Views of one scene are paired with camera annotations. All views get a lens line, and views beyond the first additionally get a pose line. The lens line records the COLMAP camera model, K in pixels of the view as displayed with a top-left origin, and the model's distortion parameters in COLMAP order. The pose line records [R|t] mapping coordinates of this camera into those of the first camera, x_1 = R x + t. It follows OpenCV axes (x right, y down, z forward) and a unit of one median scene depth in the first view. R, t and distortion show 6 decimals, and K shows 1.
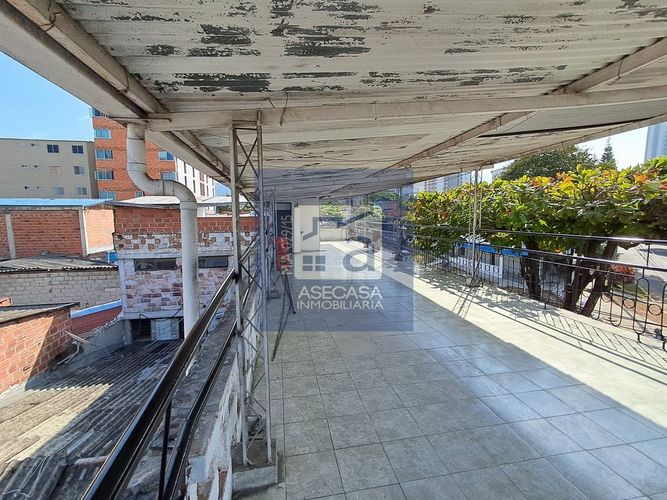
lens RADIAL K [[302.4, 0, 337.1], [0, 302.4, 249.5], [0, 0, 1]] dist [-0.002707, 0.000154]
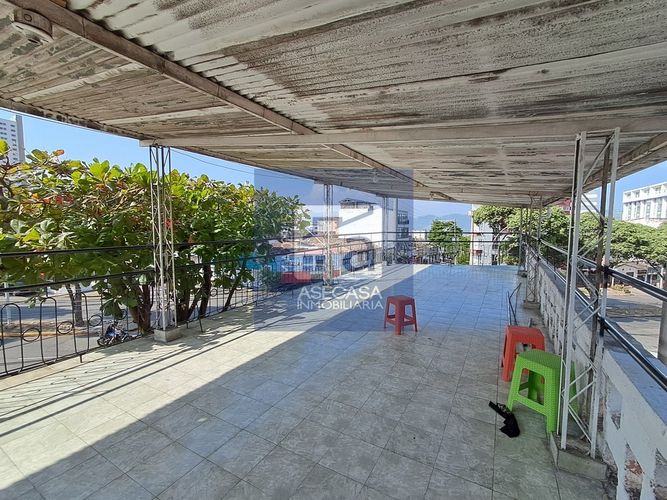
lens RADIAL K [[302.4, 0, 334.5], [0, 302.4, 251.1], [0, 0, 1]] dist [-0.002707, 0.000154]
pose [[-0.756460, -0.021340, 0.653692, -0.171206], [0.100721, 0.983744, 0.148669, -0.100981], [-0.646238, 0.178303, -0.742014, 1.203859]]
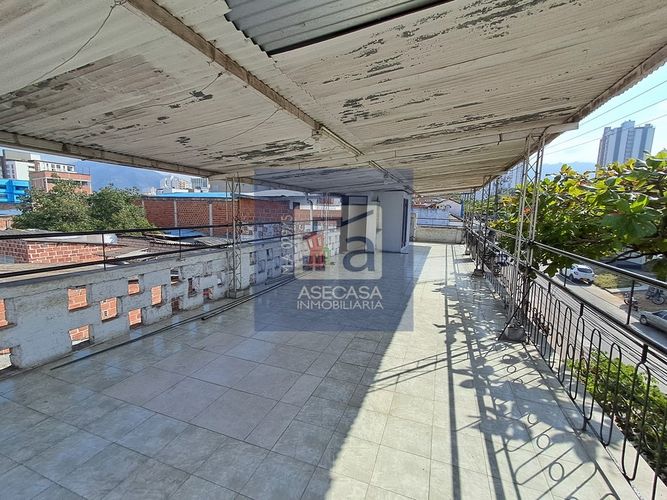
lens RADIAL K [[302.4, 0, 334.4], [0, 302.4, 249.7], [0, 0, 1]] dist [-0.002707, 0.000154]
pose [[0.858747, 0.098429, -0.502857, 0.508405], [-0.091273, 0.995066, 0.038903, -0.047704], [0.504205, 0.012490, 0.863494, 0.377518]]
